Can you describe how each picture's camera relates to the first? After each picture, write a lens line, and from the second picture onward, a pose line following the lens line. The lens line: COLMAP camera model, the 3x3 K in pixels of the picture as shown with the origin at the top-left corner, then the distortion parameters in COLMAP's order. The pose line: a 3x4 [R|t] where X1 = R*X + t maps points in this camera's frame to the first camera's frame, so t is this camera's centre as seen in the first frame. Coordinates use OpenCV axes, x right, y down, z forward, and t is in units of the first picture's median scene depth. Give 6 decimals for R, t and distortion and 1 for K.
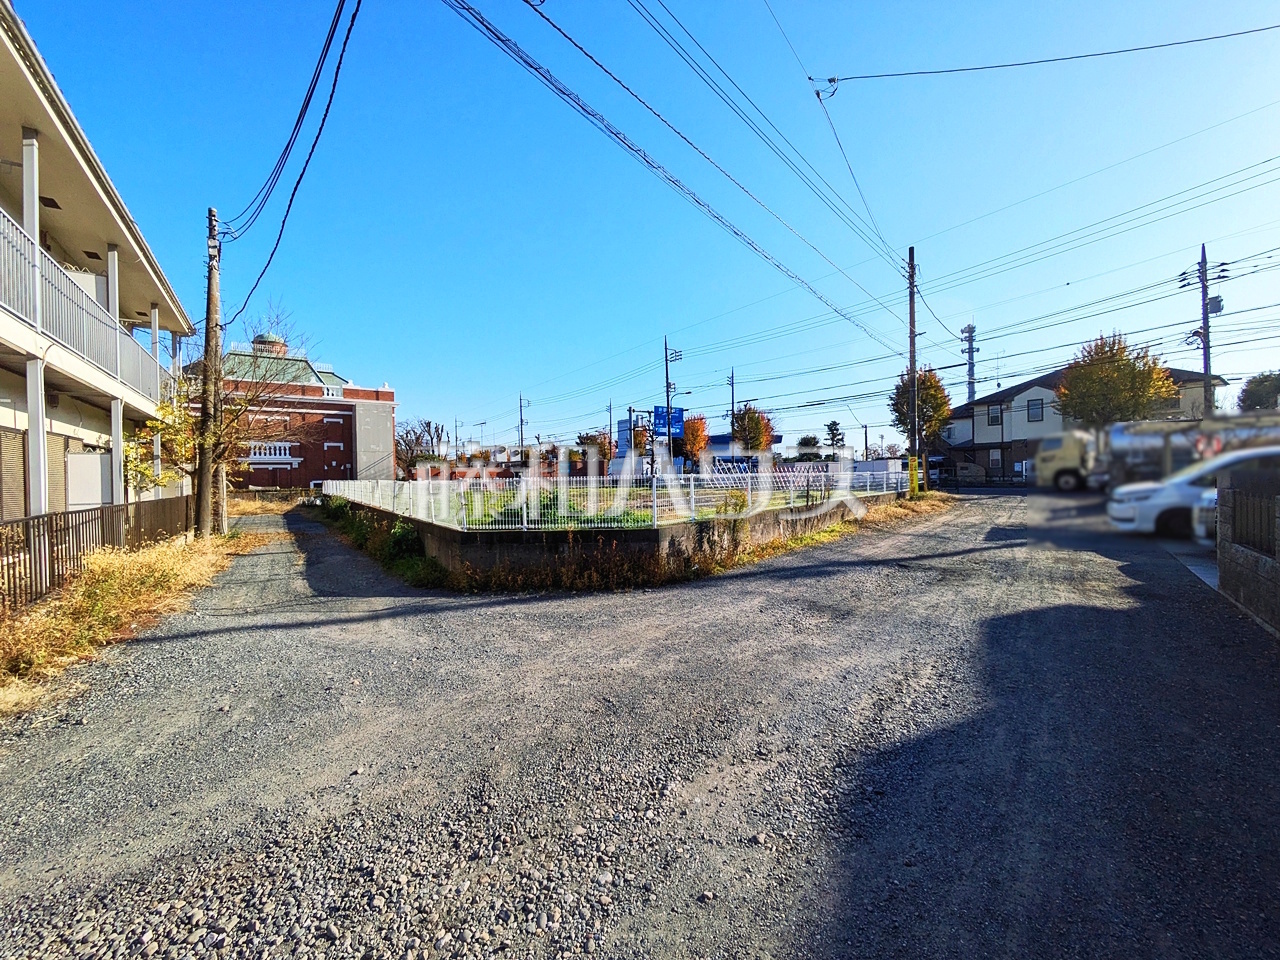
lens RADIAL K [[506.4, 0, 647.2], [0, 506.4, 482.7], [0, 0, 1]] dist [-0.000518, 0.001248]
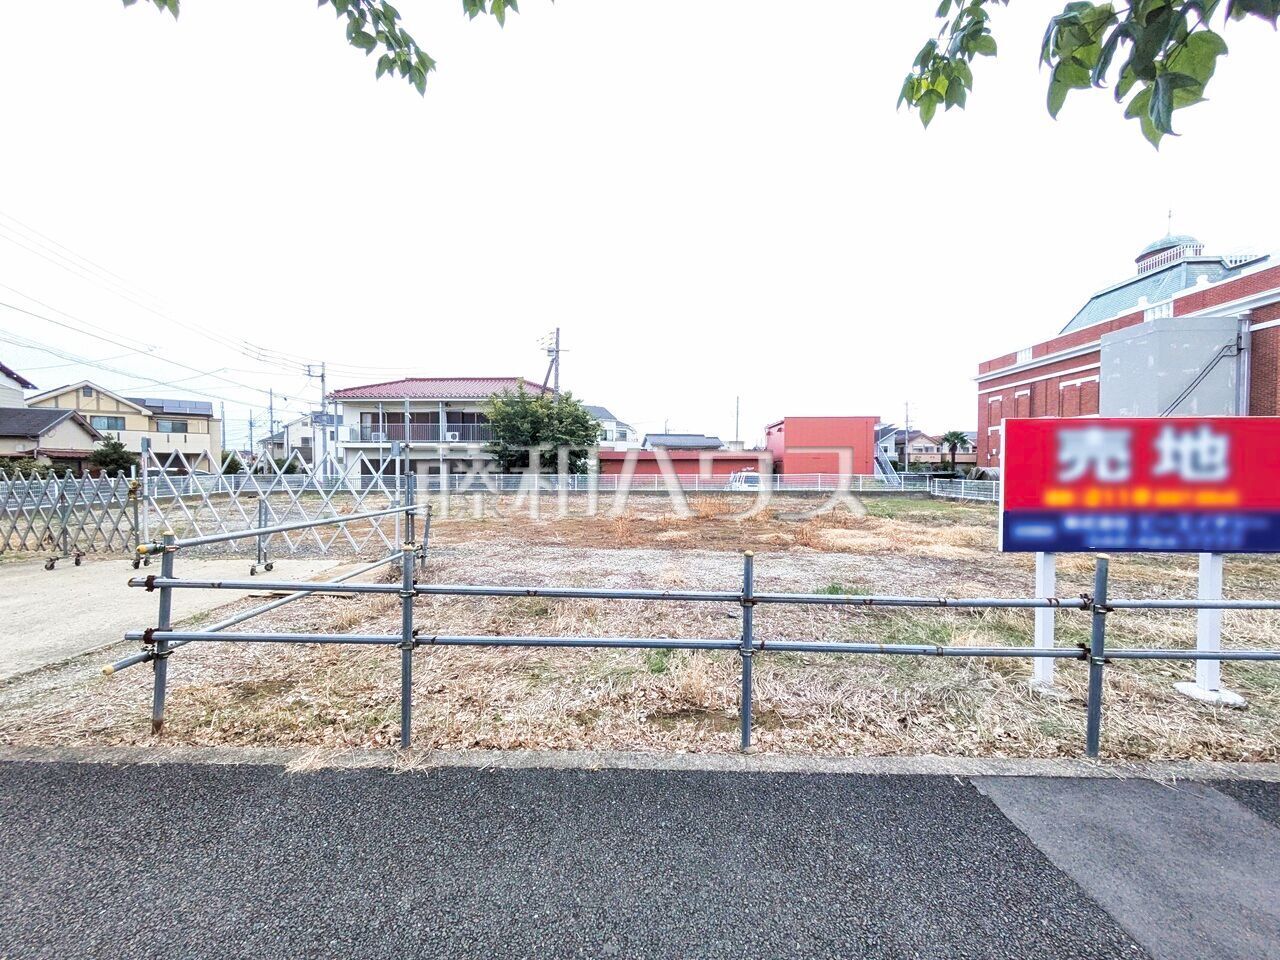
lens RADIAL K [[506.4, 0, 638.7], [0, 506.4, 479.7], [0, 0, 1]] dist [-0.000518, 0.001248]
pose [[-0.624742, 0.038770, -0.779868, 0.151285], [0.001555, 0.998826, 0.048409, -0.024732], [0.780829, 0.029031, -0.624069, 0.841434]]
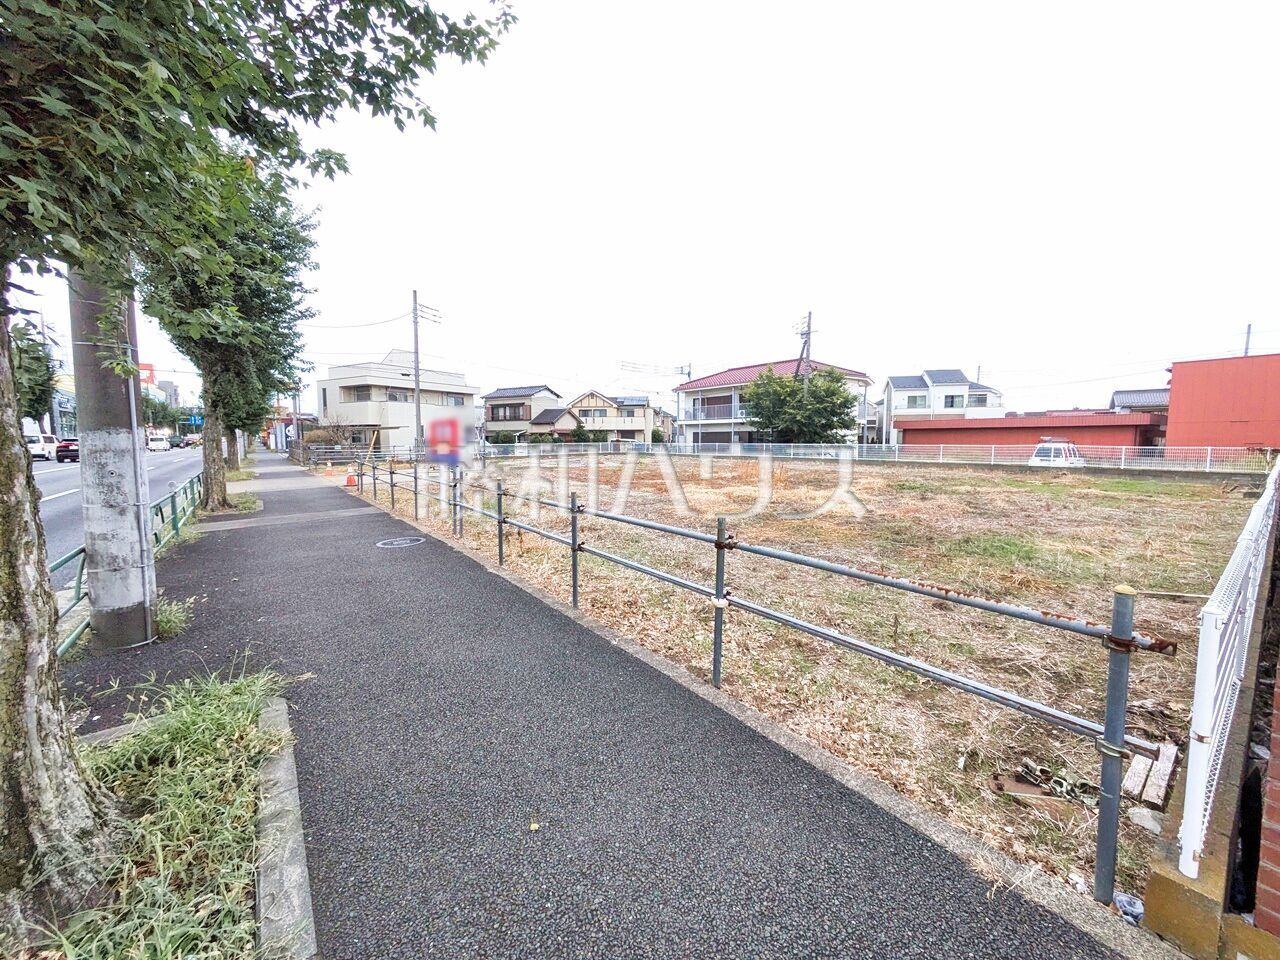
lens RADIAL K [[506.4, 0, 640.9], [0, 506.4, 475.9], [0, 0, 1]] dist [-0.000518, 0.001248]
pose [[-0.999700, 0.023003, -0.008408, -0.045927], [0.022180, 0.995917, 0.087511, -0.023490], [0.010387, 0.087298, -0.996128, 1.088106]]
